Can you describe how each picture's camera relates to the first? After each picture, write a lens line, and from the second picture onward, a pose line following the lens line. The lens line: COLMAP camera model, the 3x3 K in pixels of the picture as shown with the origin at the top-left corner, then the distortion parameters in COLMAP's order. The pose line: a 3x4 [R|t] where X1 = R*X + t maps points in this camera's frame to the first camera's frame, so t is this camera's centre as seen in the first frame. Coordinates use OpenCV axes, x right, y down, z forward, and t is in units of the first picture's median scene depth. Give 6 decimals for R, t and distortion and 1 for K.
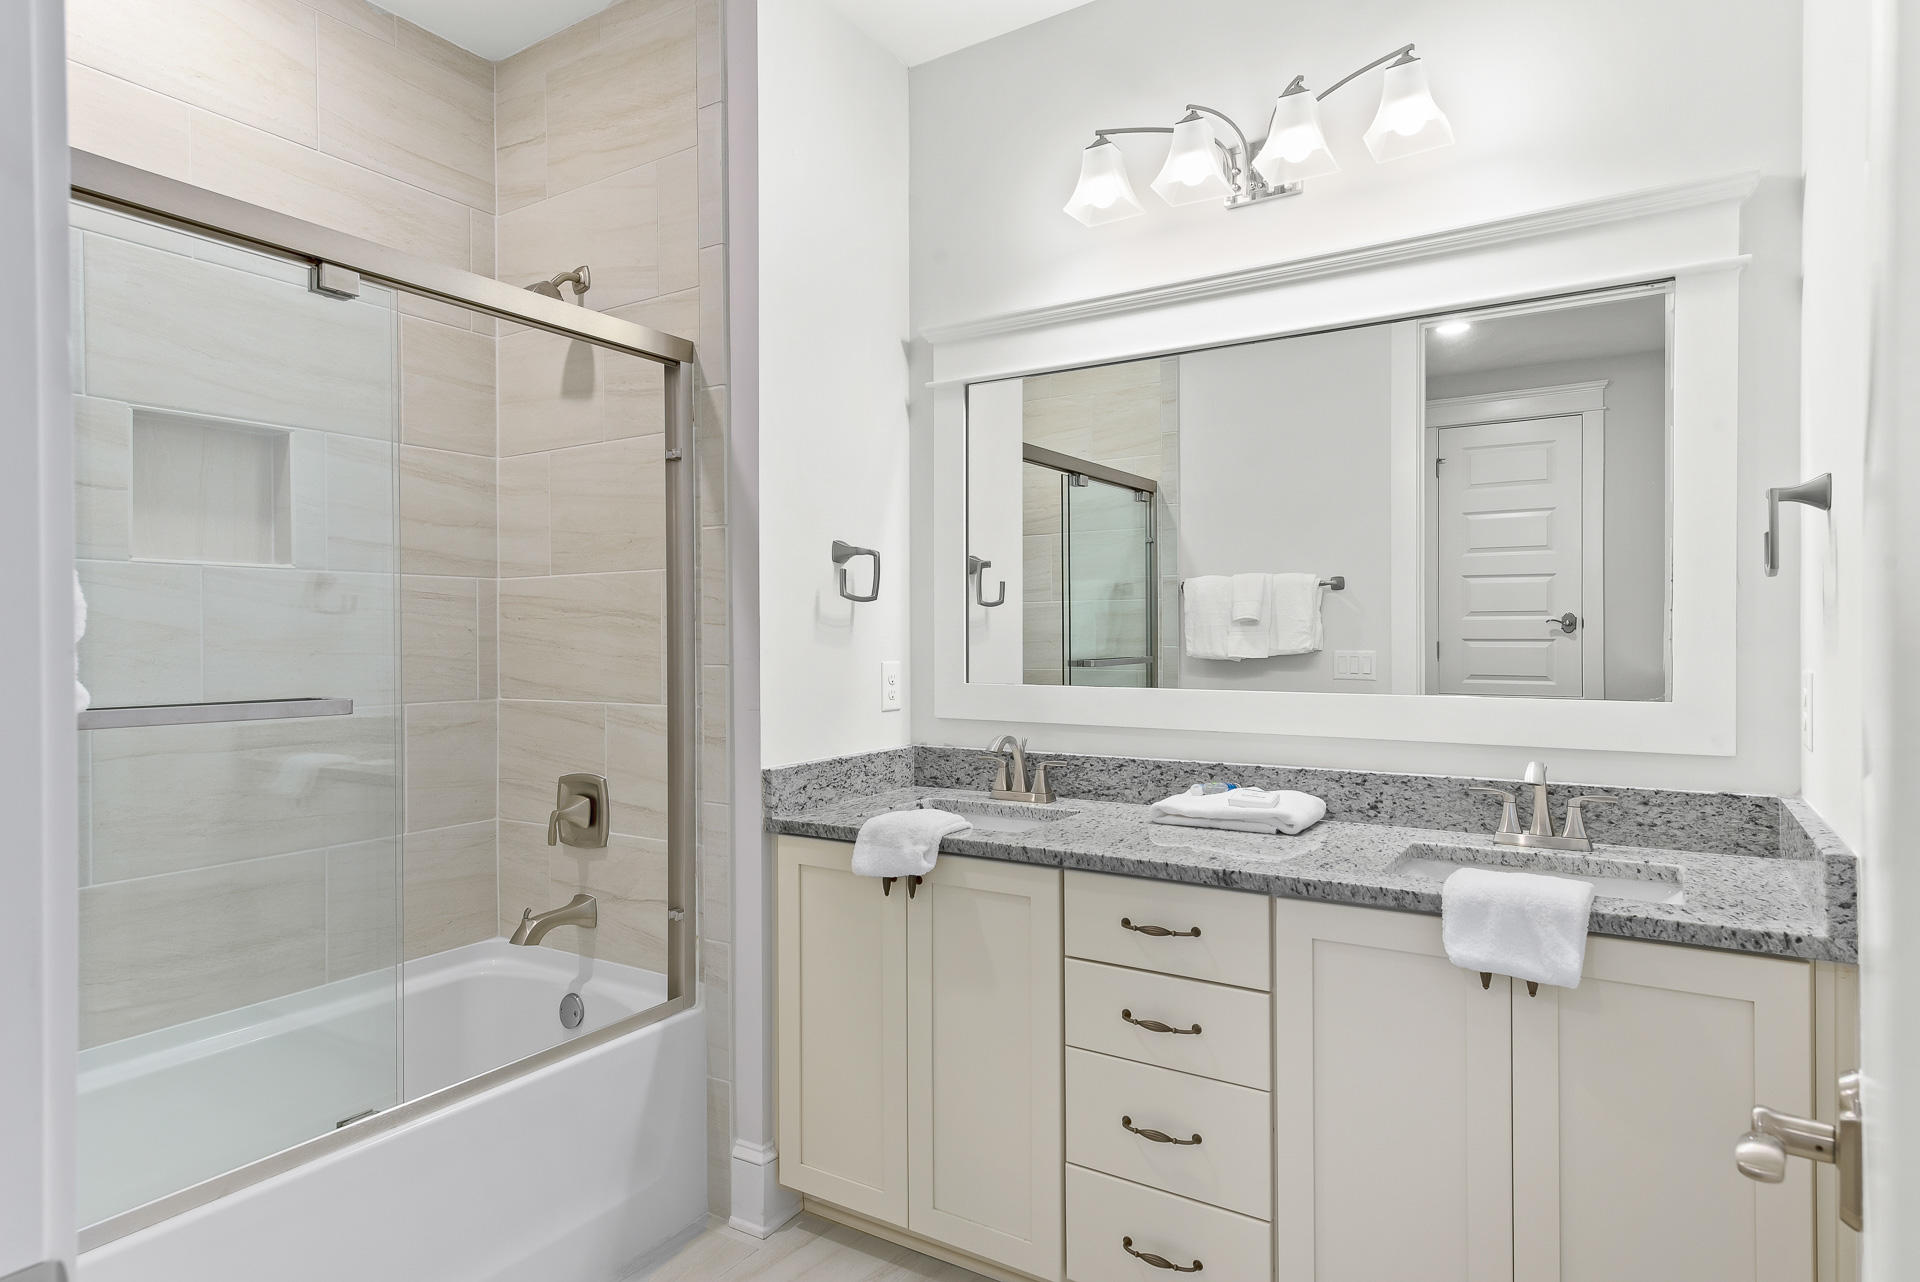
lens RADIAL K [[1052.3, 0, 954.3], [0, 1052.3, 622.2], [0, 0, 1]] dist [-0.001046, 0.000013]
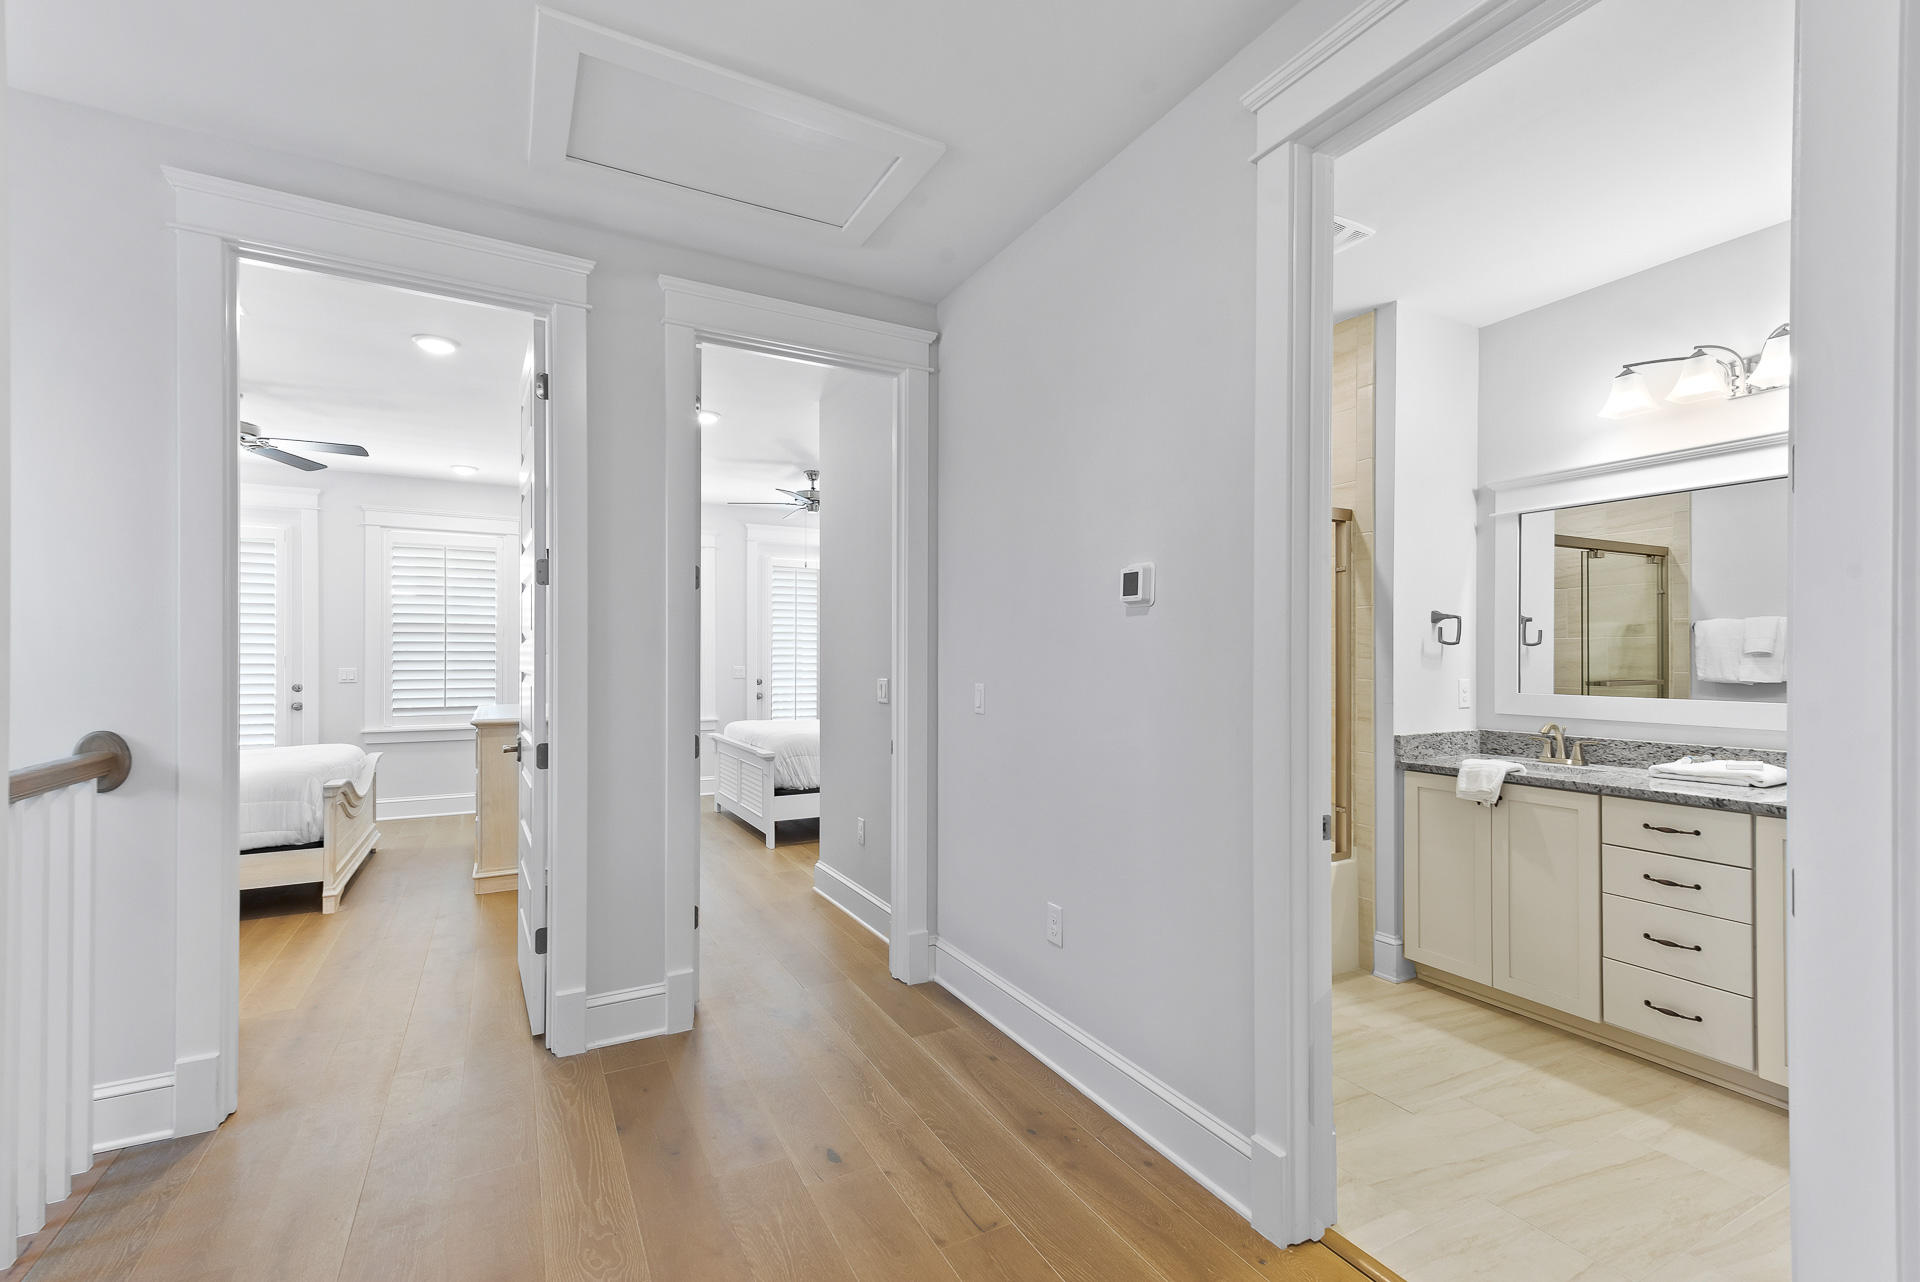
lens RADIAL K [[826.7, 0, 956.5], [0, 826.7, 649.0], [0, 0, 1]] dist [0.008497, -0.000130]
pose [[0.869456, 0.002240, -0.494005, -0.123591], [0.000273, 0.999987, 0.005015, -0.020365], [0.494010, -0.004495, 0.869445, -0.630955]]
